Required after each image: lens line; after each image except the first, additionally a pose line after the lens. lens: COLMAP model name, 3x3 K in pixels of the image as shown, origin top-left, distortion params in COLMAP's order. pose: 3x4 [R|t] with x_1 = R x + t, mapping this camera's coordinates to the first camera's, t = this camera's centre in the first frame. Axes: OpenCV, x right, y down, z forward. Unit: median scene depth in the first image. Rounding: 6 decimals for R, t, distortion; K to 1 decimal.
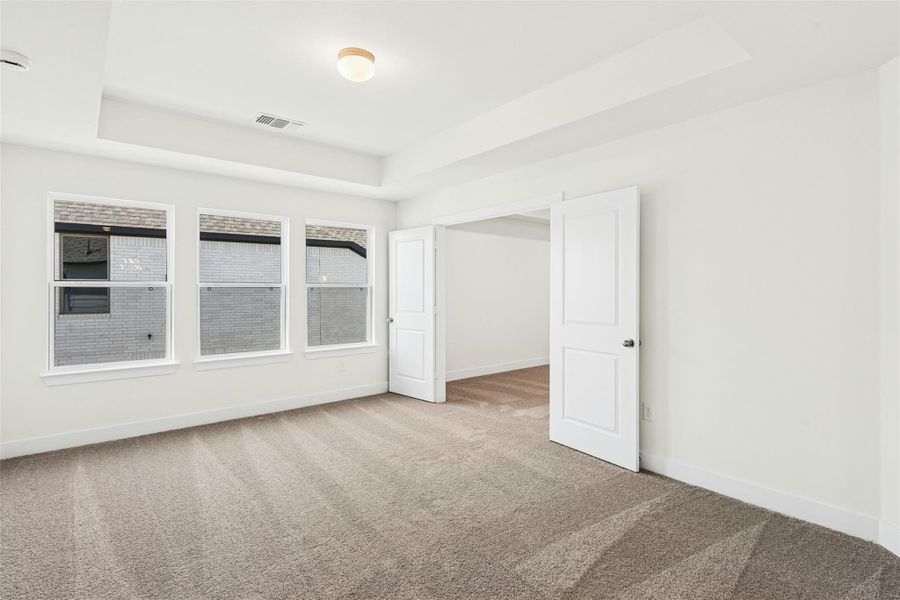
lens RADIAL K [[440.9, 0, 447.9], [0, 440.9, 289.6], [0, 0, 1]] dist [0.041746, -0.000258]
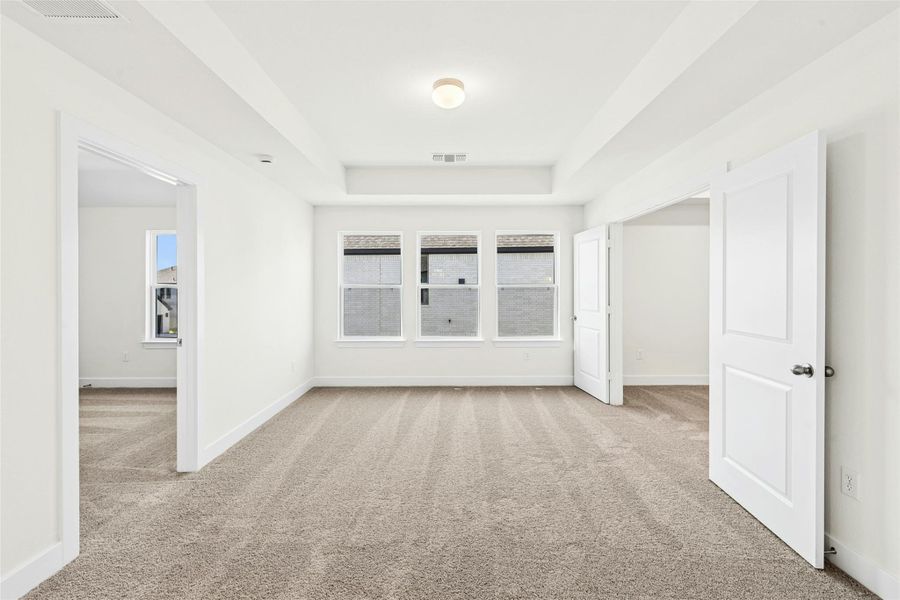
lens RADIAL K [[366.2, 0, 451.8], [0, 366.2, 290.4], [0, 0, 1]] dist [0.015781, -0.000240]
pose [[0.778103, 0.000245, -0.628137, 0.222025], [0.002735, 0.999989, 0.003779, -0.001277], [0.628131, -0.004658, 0.778094, 0.152385]]
